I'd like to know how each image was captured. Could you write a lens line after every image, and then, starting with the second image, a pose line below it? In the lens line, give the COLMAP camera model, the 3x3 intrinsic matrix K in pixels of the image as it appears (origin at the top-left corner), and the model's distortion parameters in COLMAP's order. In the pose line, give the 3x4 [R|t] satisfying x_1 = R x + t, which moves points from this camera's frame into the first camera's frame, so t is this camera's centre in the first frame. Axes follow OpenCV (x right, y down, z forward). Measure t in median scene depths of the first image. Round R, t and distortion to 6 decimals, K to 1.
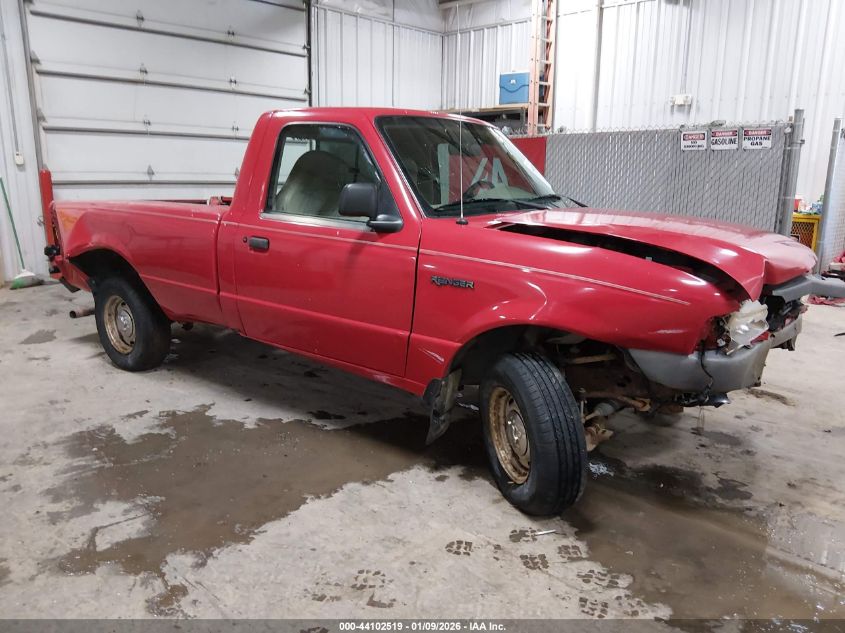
lens RADIAL K [[651.2, 0, 422.5], [0, 651.2, 316.5], [0, 0, 1]] dist [0.007253, -0.041773]
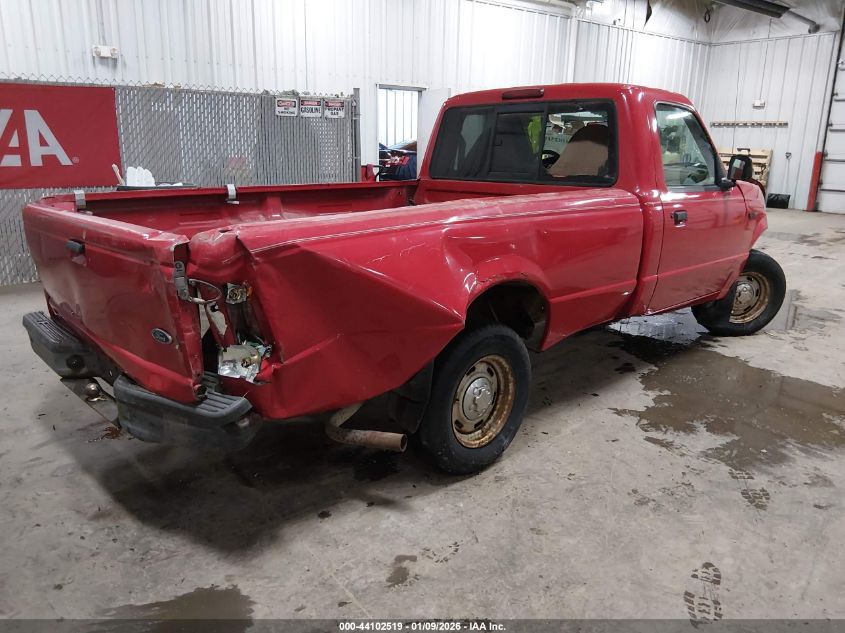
lens RADIAL K [[651.2, 0, 422.5], [0, 651.2, 316.5], [0, 0, 1]] dist [0.007253, -0.041773]
pose [[0.147872, -0.267078, 0.952262, -1.292560], [0.194131, 0.951954, 0.236846, -0.277784], [-0.969766, 0.149841, 0.192616, 1.147629]]
